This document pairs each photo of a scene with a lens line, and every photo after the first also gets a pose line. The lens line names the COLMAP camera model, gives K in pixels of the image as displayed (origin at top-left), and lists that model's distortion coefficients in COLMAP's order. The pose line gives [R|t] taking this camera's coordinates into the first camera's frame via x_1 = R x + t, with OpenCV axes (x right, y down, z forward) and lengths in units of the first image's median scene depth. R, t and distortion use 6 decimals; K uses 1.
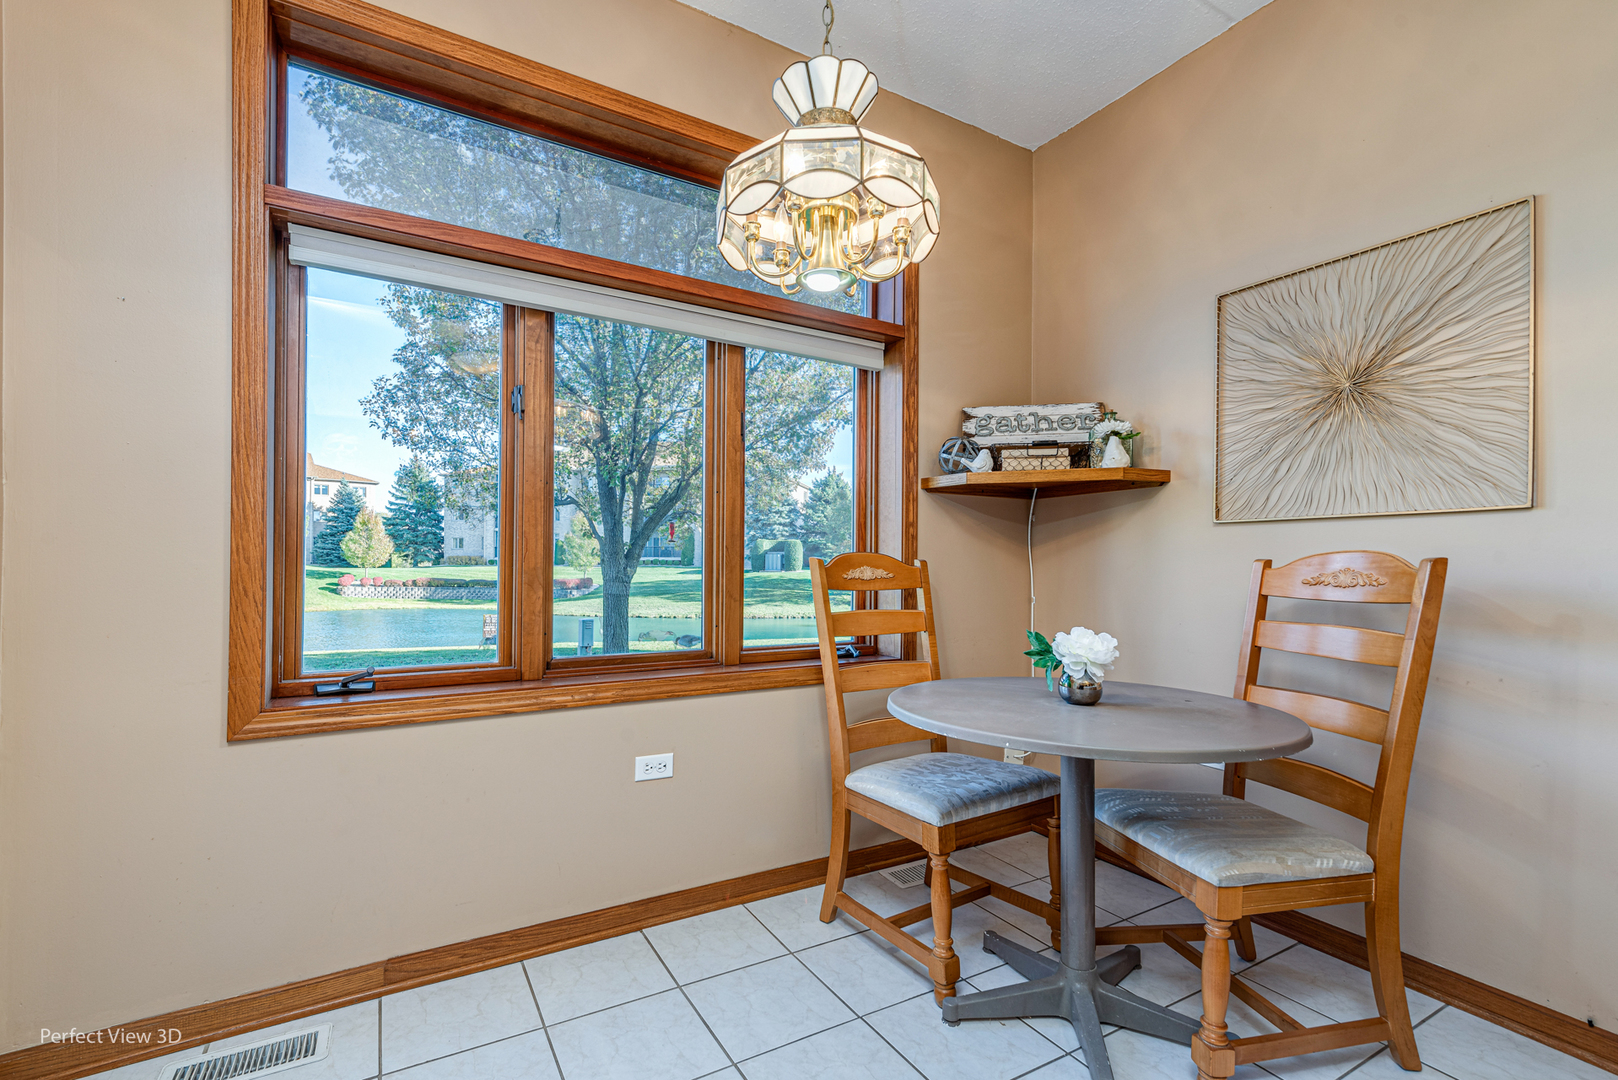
lens RADIAL K [[717.8, 0, 807.0], [0, 717.8, 562.0], [0, 0, 1]] dist [0.009346, 0.000111]
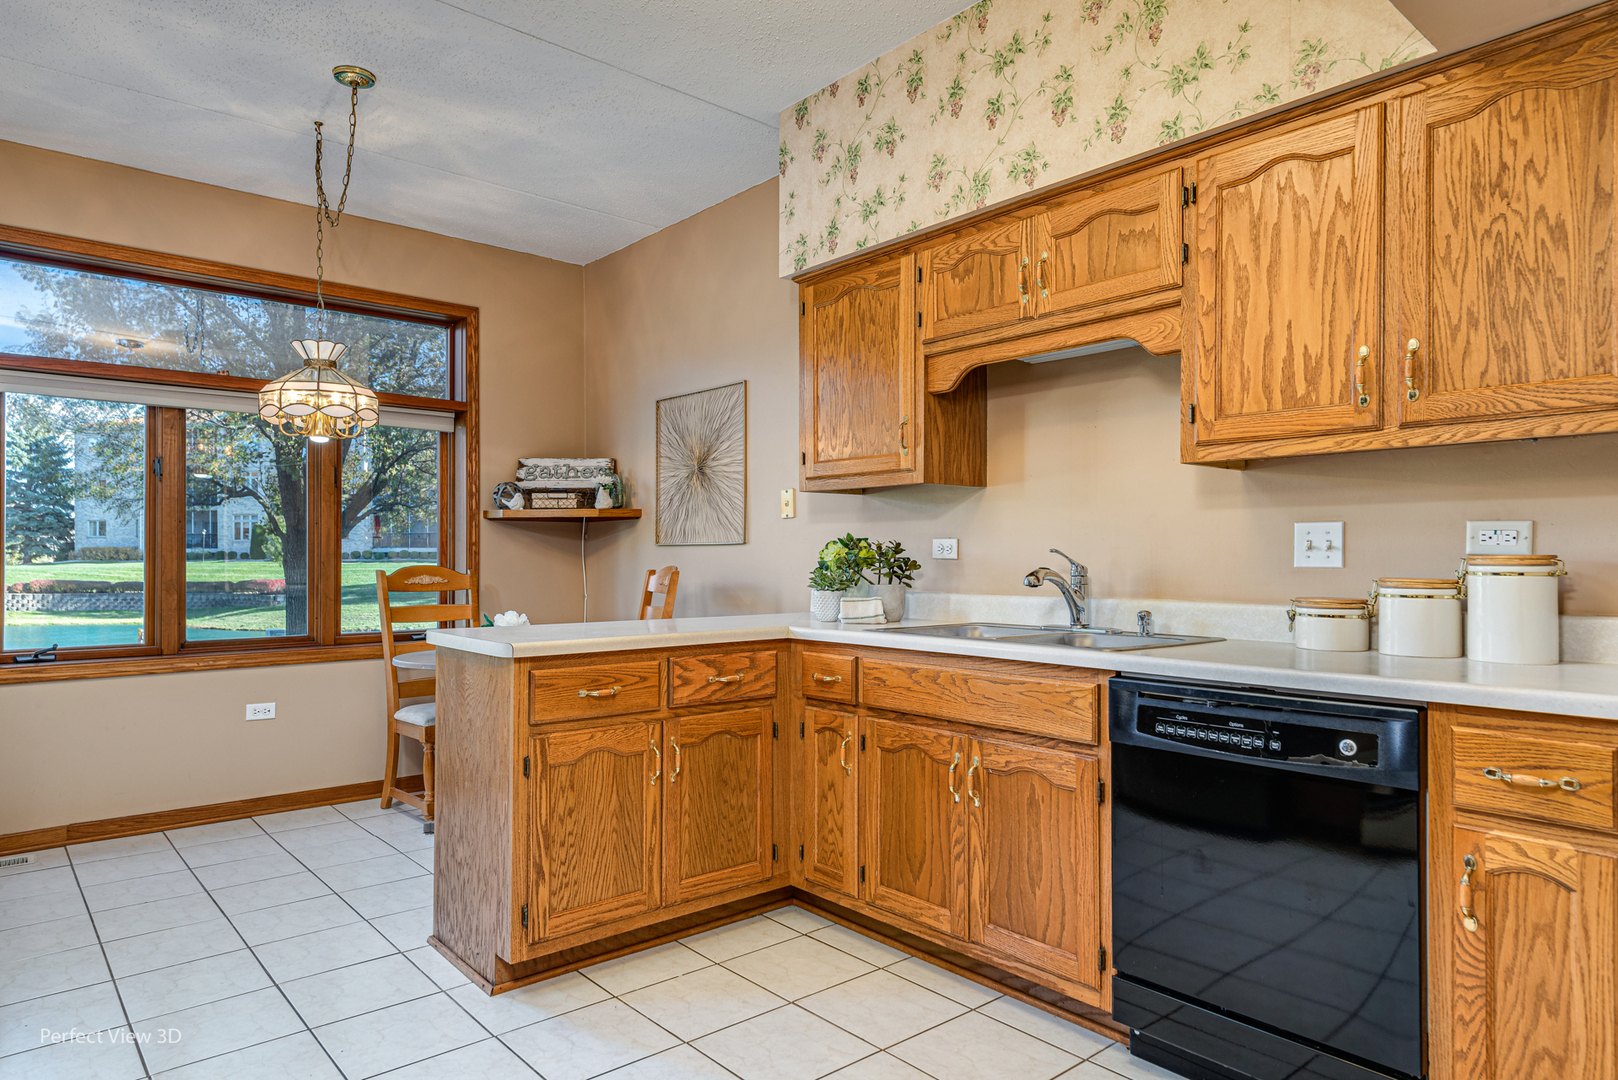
lens RADIAL K [[972.0, 0, 807.5], [0, 972.0, 555.9], [0, 0, 1]] dist [0.006044, -0.000960]
pose [[0.984160, -0.005740, 0.177191, 0.457203], [0.005052, 0.999978, 0.004331, -0.035250], [-0.177212, -0.003367, 0.984167, -0.994524]]
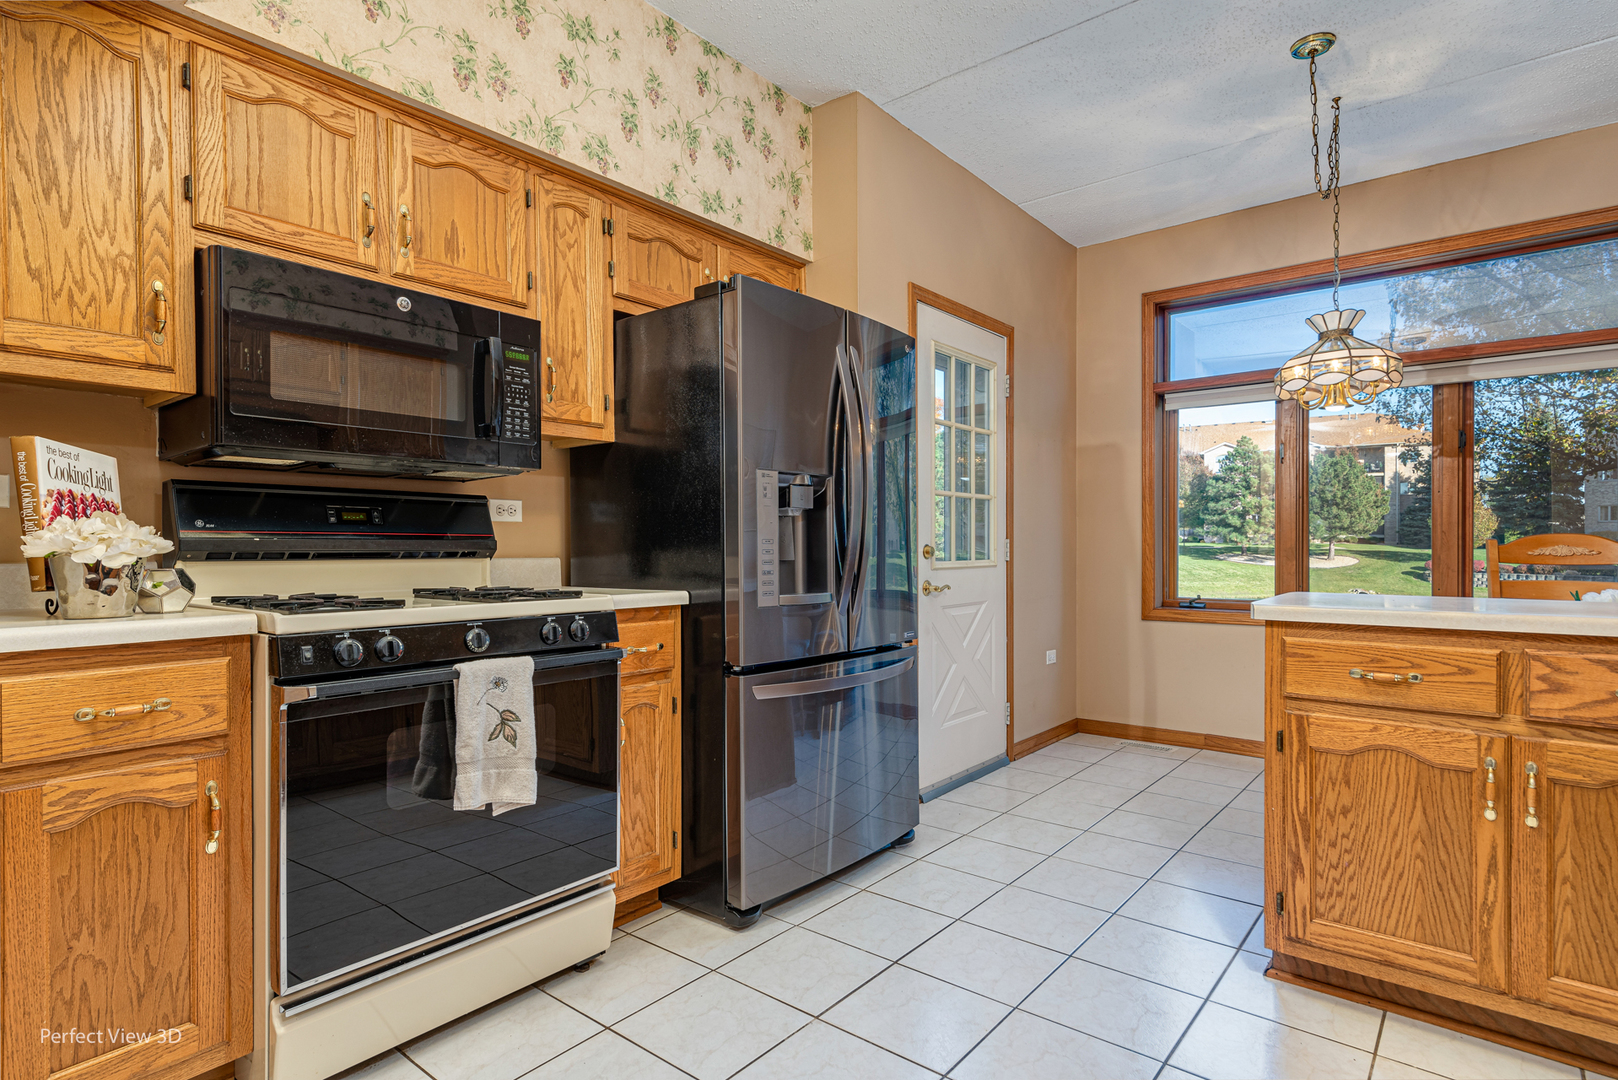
lens RADIAL K [[848.9, 0, 800.9], [0, 848.9, 550.9], [0, 0, 1]] dist [0.005405, 0.000296]
pose [[0.342182, 0.000712, -0.939633, 0.933280], [0.008956, 0.999952, 0.004019, -0.002203], [0.939591, -0.009790, 0.342159, -0.661606]]
